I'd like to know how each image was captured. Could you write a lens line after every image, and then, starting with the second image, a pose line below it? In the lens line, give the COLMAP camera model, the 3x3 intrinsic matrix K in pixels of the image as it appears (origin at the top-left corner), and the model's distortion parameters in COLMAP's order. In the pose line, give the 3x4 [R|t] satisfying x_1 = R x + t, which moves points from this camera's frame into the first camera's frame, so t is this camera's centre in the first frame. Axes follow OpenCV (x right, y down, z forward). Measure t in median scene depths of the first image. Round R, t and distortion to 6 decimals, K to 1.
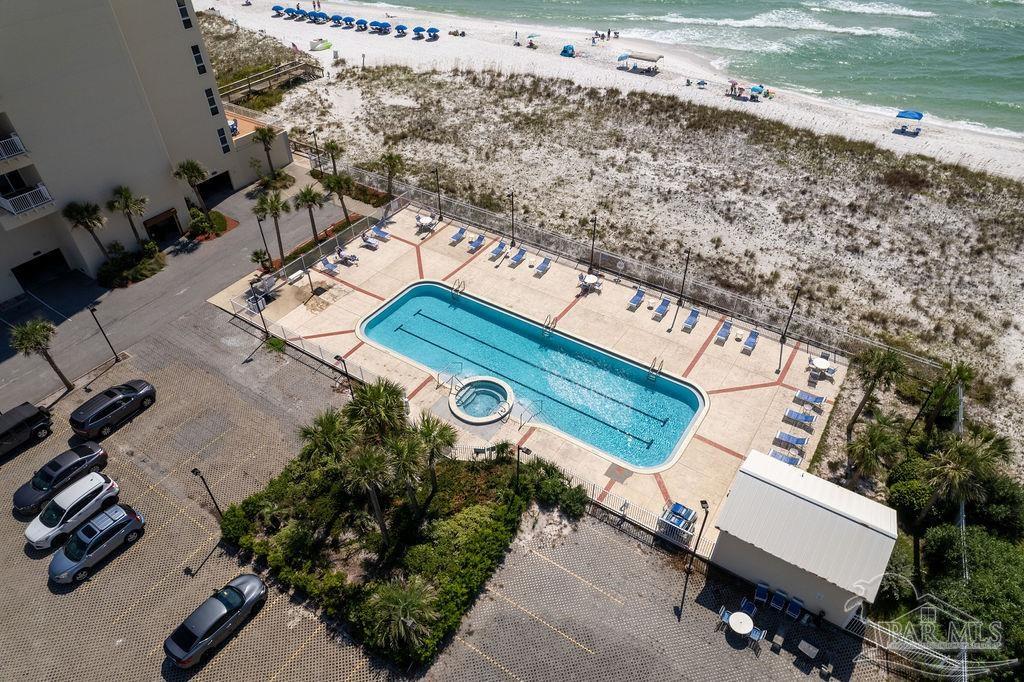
lens RADIAL K [[680.5, 0, 516.2], [0, 680.5, 298.1], [0, 0, 1]] dist [-0.073957, 0.059903]
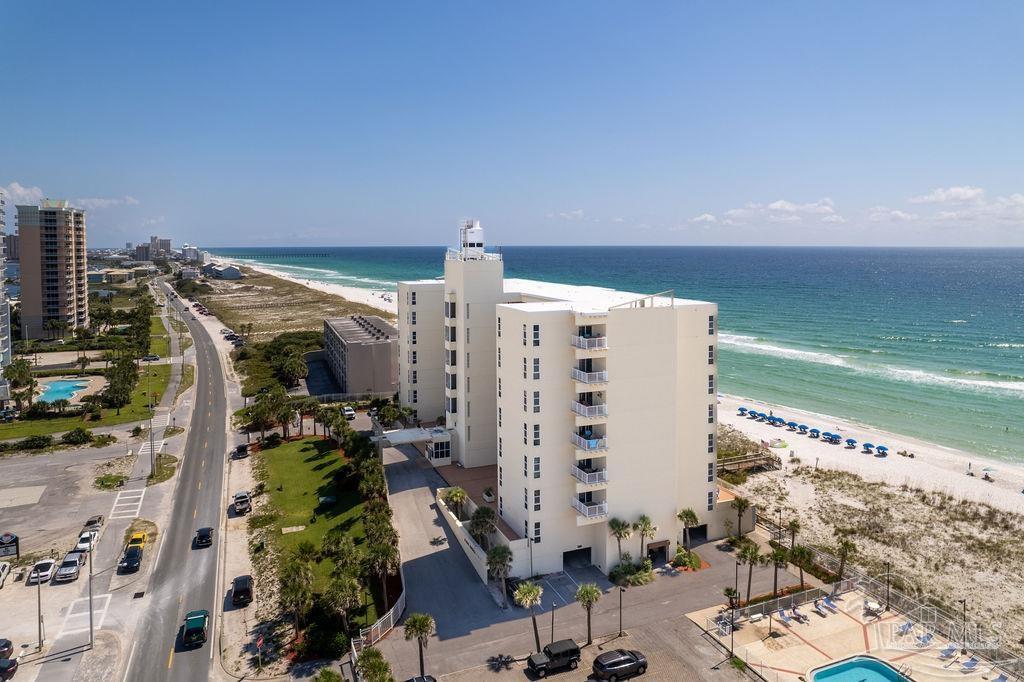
lens RADIAL K [[680.5, 0, 516.2], [0, 680.5, 298.1], [0, 0, 1]] dist [-0.073957, 0.059903]
pose [[0.825881, 0.047627, -0.561829, -0.019928], [-0.339387, 0.837695, -0.427882, 0.114684], [0.450263, 0.544057, 0.708001, -0.299709]]
